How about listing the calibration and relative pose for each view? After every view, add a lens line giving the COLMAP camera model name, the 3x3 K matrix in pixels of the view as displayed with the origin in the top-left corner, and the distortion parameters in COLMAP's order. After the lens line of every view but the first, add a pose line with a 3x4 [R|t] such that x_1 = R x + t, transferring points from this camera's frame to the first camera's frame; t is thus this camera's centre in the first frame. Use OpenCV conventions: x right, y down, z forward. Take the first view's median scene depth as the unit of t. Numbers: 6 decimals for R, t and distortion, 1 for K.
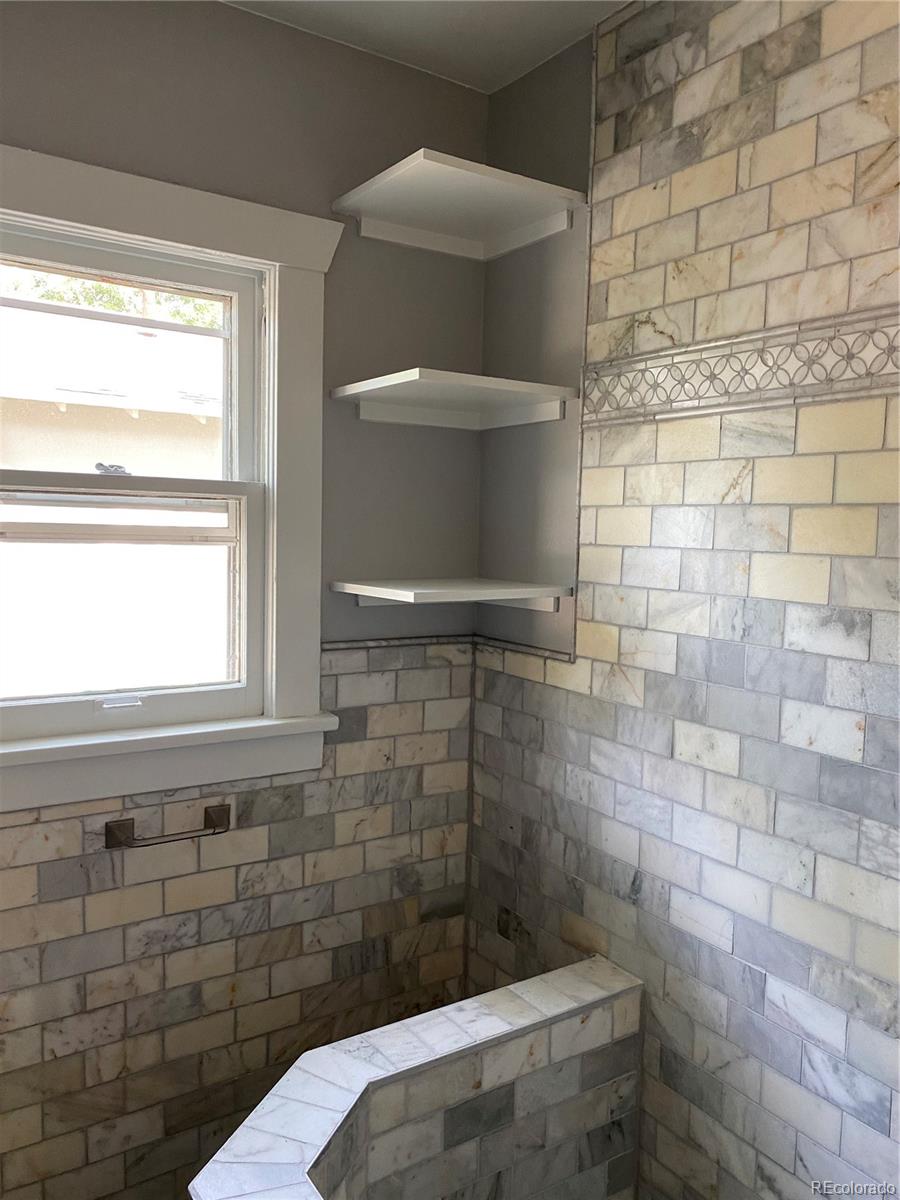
lens RADIAL K [[929.9, 0, 450.7], [0, 929.9, 603.6], [0, 0, 1]] dist [0.003163, -0.005550]
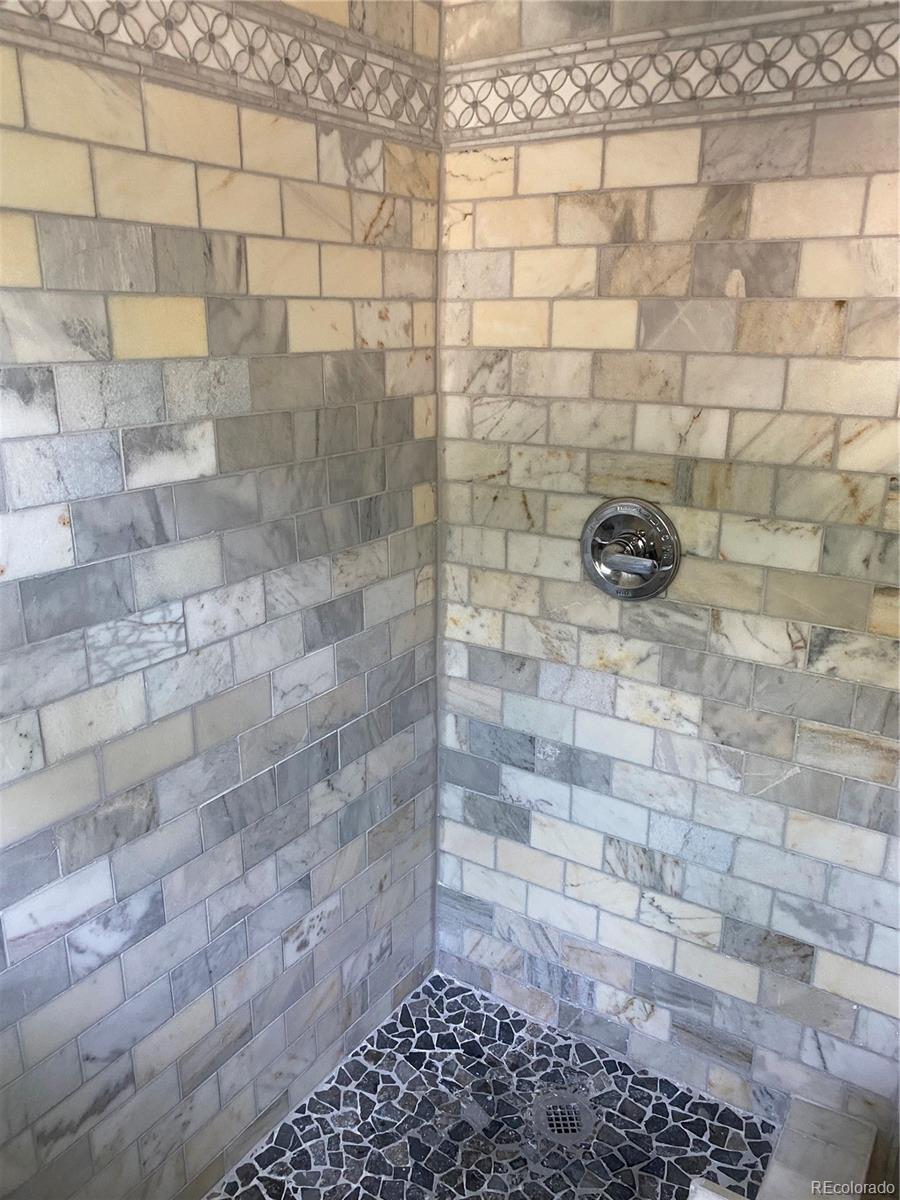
lens RADIAL K [[929.9, 0, 450.7], [0, 929.9, 601.9], [0, 0, 1]] dist [0.003163, -0.005550]
pose [[-0.386768, -0.295266, 0.873630, -0.371864], [0.063173, 0.936647, 0.344532, -0.049581], [-0.920011, 0.188444, -0.343612, 0.965859]]
